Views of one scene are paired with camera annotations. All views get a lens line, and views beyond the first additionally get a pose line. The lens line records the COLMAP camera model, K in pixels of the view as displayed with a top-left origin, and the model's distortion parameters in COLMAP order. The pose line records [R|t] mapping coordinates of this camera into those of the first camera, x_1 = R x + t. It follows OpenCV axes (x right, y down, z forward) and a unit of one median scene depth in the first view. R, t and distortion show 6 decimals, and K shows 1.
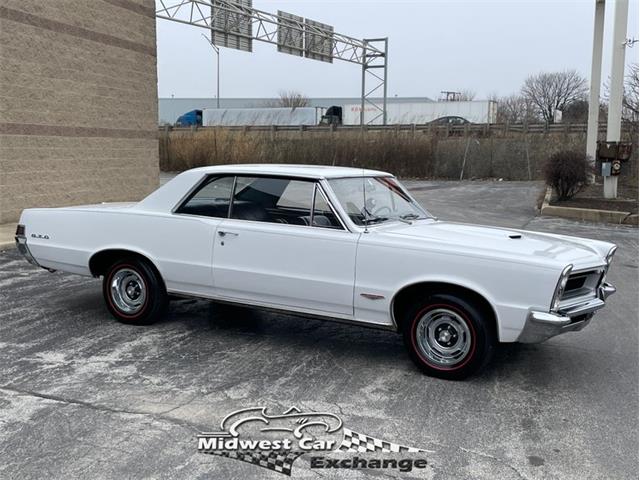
lens RADIAL K [[806.5, 0, 320.0], [0, 806.5, 240.0], [0, 0, 1]] dist [0.108379, -0.100381]
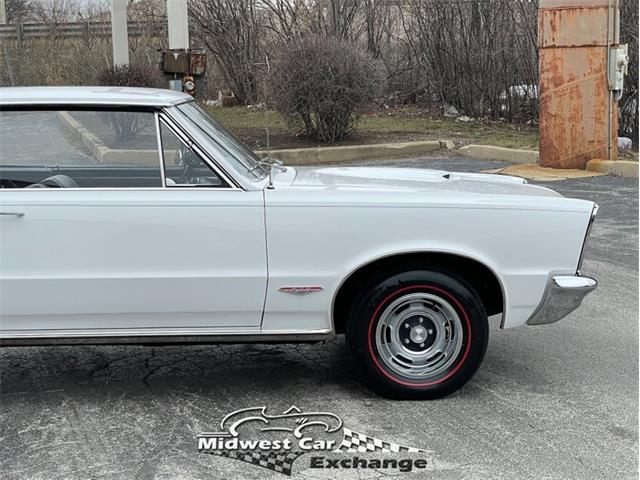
lens RADIAL K [[1260.3, 0, 320.0], [0, 1260.3, 240.0], [0, 0, 1]] dist [0.077719, 0.375380]
pose [[0.845188, -0.108660, 0.523307, -0.359717], [0.096725, 0.994045, 0.050186, -0.012594], [-0.525644, 0.008200, 0.850665, 0.147189]]
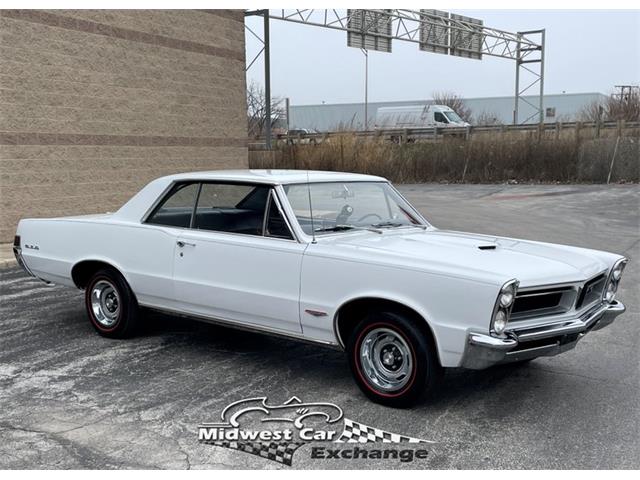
lens RADIAL K [[842.3, 0, 318.3], [0, 842.3, 261.6], [0, 0, 1]] dist [0.153448, -0.372015]
pose [[0.981493, 0.002650, -0.191479, 0.212077], [-0.000166, 0.999916, 0.012986, -0.000196], [0.191497, -0.012713, 0.981411, 0.058480]]
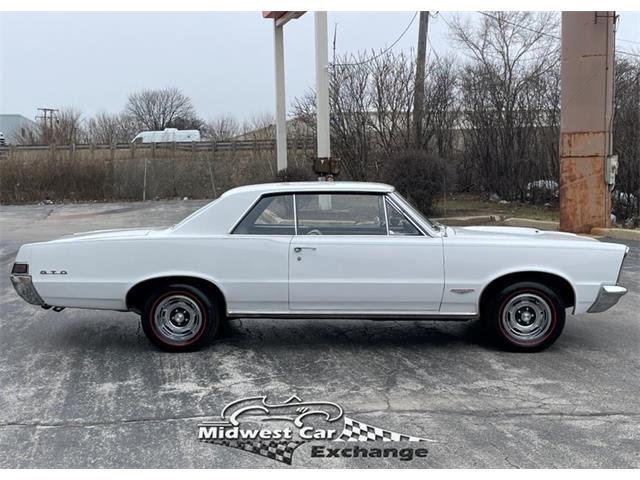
lens RADIAL K [[842.3, 0, 318.3], [0, 842.3, 261.6], [0, 0, 1]] dist [0.153448, -0.372015]
pose [[0.886284, -0.084275, 0.455410, -0.560943], [0.085696, 0.996166, 0.017568, -0.008359], [-0.455145, 0.023457, 0.890108, 0.020666]]
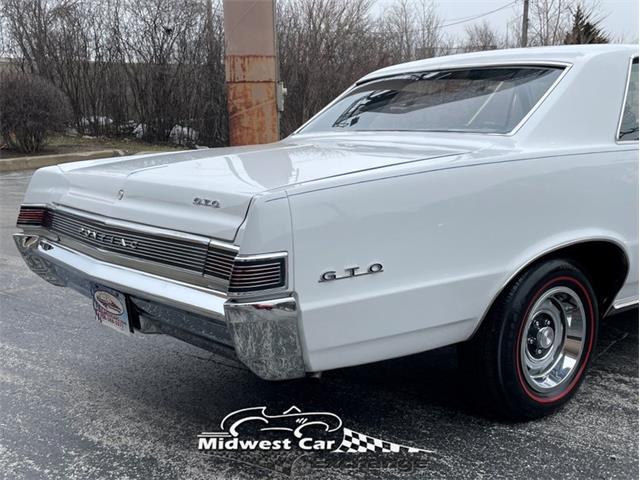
lens RADIAL K [[747.2, 0, 320.0], [0, 747.2, 240.0], [0, 0, 1]] dist [0.070639, -0.051508]
pose [[0.371927, -0.186570, 0.909319, -0.649128], [0.127740, 0.980561, 0.148939, -0.063577], [-0.919431, 0.060762, 0.388530, 0.986615]]
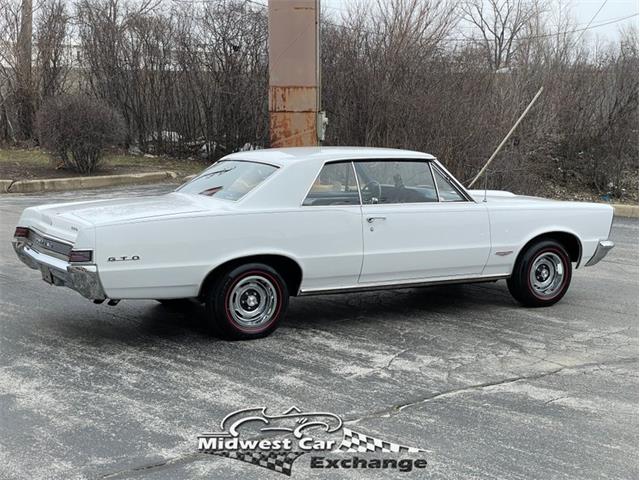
lens RADIAL K [[972.8, 0, 320.0], [0, 972.8, 240.0], [0, 0, 1]] dist [0.152062, 0.033937]
pose [[0.518792, -0.131363, 0.844748, -1.111753], [0.102701, 0.990544, 0.090963, -0.093569], [-0.848709, 0.039565, 0.527378, 0.394694]]
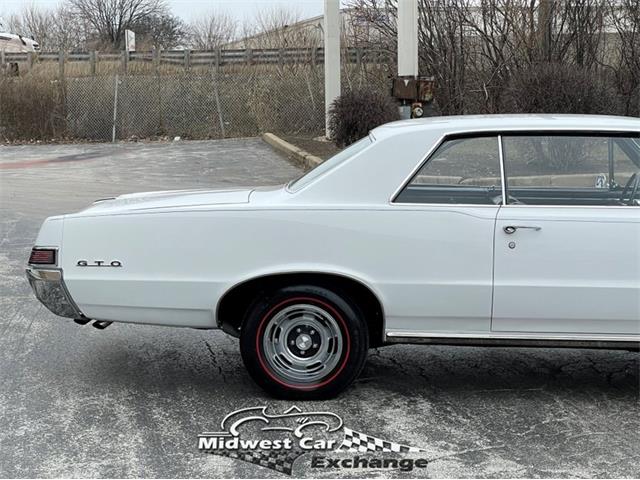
lens RADIAL K [[1289.8, 0, 320.0], [0, 1289.8, 240.0], [0, 0, 1]] dist [0.055119, 0.213456]
pose [[0.896092, -0.076320, 0.437257, -0.641471], [0.075497, 0.996959, 0.019292, -0.027970], [-0.437400, 0.015724, 0.899130, 0.172706]]
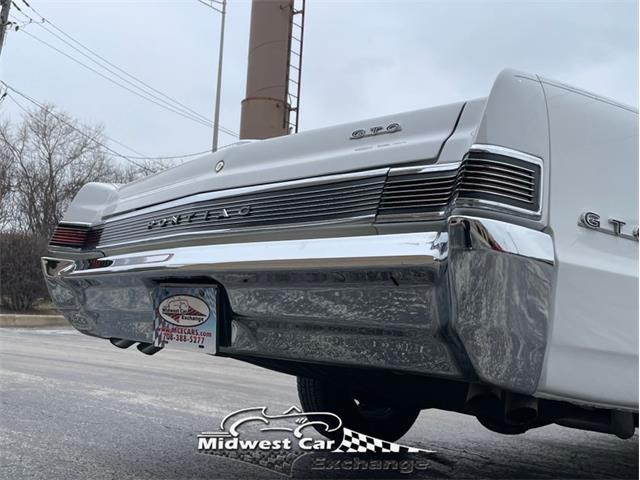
lens RADIAL K [[724.3, 0, 307.8], [0, 724.3, 240.0], [0, 0, 1]] dist [0.070629, -0.016056]
pose [[0.357762, 0.104961, 0.927895, -0.575009], [0.040888, 0.990949, -0.127858, 0.018944], [-0.932917, 0.083682, 0.350232, 1.099872]]
